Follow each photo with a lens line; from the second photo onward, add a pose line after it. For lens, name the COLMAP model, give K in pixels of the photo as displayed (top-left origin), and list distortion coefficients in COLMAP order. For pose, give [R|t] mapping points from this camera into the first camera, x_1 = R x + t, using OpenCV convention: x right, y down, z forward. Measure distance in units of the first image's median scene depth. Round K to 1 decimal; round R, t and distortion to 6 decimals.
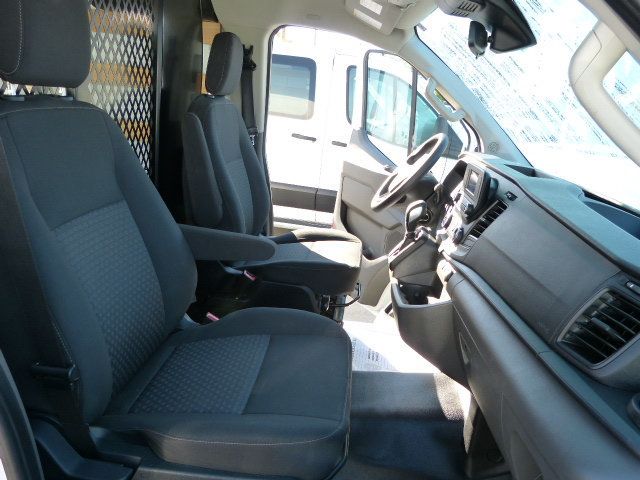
lens RADIAL K [[477.6, 0, 320.0], [0, 477.6, 240.0], [0, 0, 1]] dist [-0.028911, 0.003305]
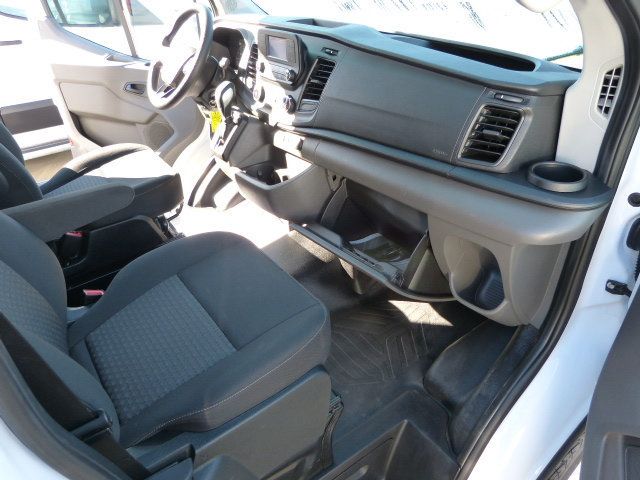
lens RADIAL K [[477.6, 0, 320.0], [0, 477.6, 240.0], [0, 0, 1]] dist [-0.028911, 0.003305]
pose [[0.753582, -0.462173, 0.467451, -0.286584], [0.316575, 0.878375, 0.358104, -0.101119], [-0.576103, -0.121877, 0.808239, 0.086170]]
